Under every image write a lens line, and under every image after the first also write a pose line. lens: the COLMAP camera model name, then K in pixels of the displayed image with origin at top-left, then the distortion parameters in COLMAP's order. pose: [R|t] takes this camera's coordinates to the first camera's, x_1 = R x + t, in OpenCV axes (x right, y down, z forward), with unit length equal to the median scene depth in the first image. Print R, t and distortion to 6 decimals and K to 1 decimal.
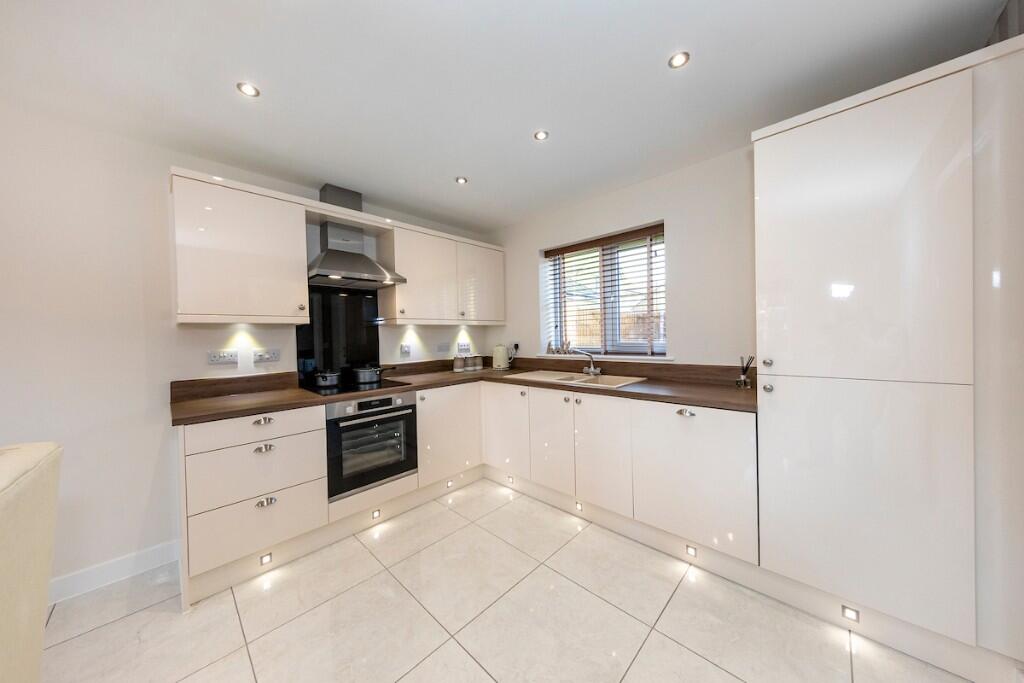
lens RADIAL K [[332.1, 0, 512.8], [0, 332.1, 339.4], [0, 0, 1]] dist [-0.001918, -0.000213]
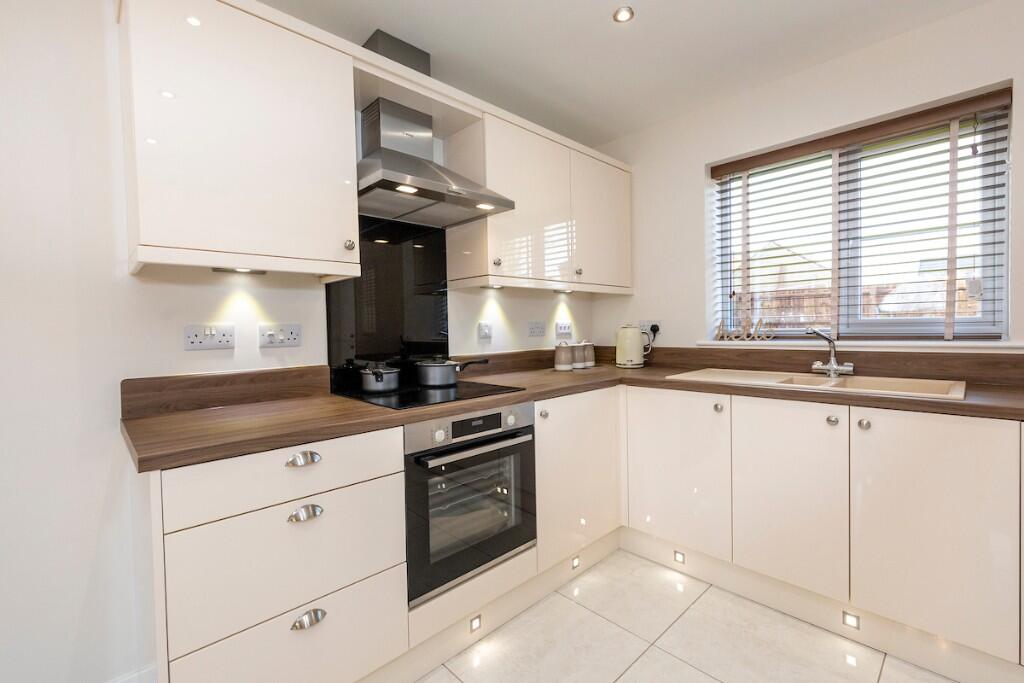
lens RADIAL K [[447.3, 0, 511.8], [0, 447.3, 338.7], [0, 0, 1]] dist [-0.001782, 0.000346]
pose [[0.998845, 0.002507, -0.047992, -0.287973], [-0.001809, 0.999892, 0.014592, 0.038017], [0.048023, -0.014488, 0.998741, 0.242957]]
